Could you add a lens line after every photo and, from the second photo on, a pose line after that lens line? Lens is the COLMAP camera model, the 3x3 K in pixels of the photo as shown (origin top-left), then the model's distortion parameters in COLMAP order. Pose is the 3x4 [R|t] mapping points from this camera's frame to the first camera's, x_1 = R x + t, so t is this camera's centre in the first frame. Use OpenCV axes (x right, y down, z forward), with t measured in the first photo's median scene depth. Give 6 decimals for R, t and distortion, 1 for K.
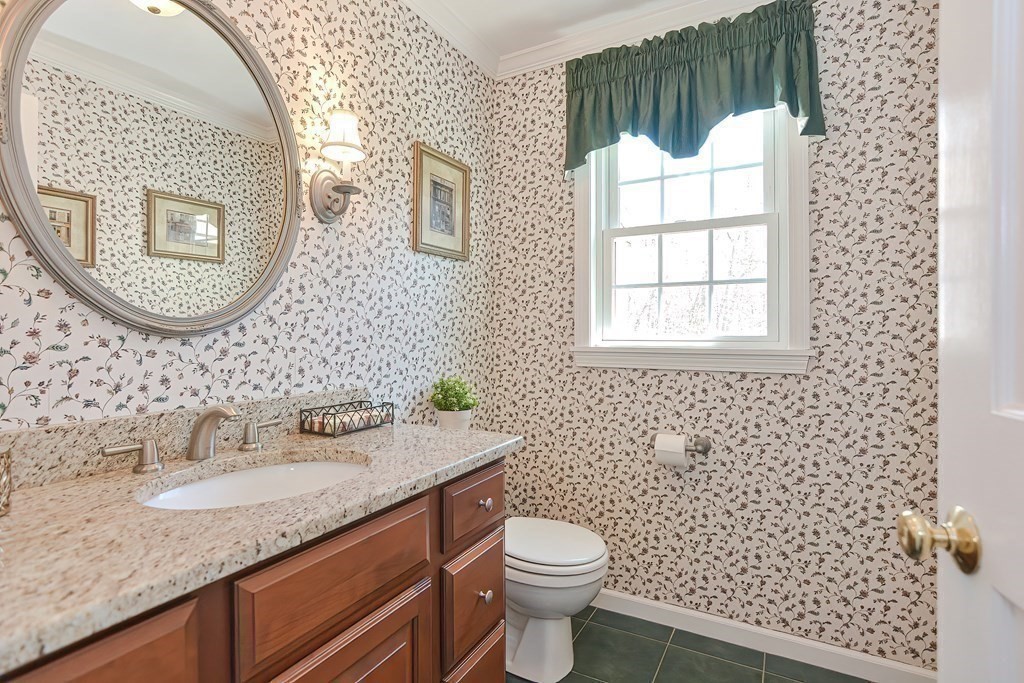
lens RADIAL K [[502.5, 0, 509.6], [0, 502.5, 337.2], [0, 0, 1]] dist [-0.022985, 0.008934]
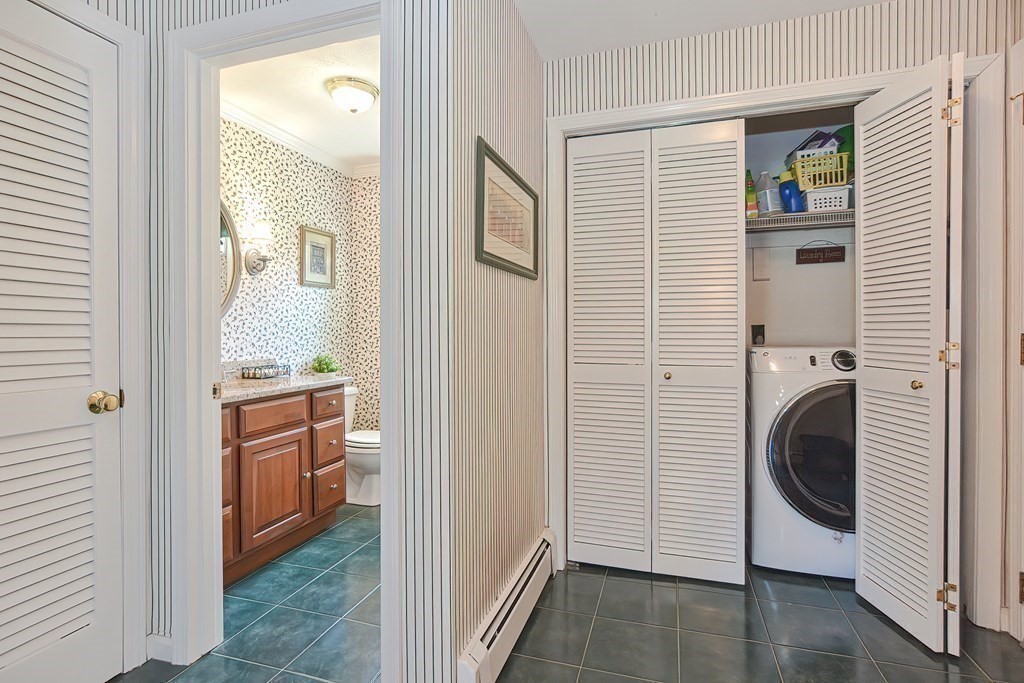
lens RADIAL K [[502.5, 0, 514.8], [0, 502.5, 338.9], [0, 0, 1]] dist [-0.022985, 0.008934]
pose [[0.979991, -0.008055, 0.198880, 0.216524], [0.006633, 0.999947, 0.007819, 0.014147], [-0.198933, -0.006343, 0.979993, -0.977476]]
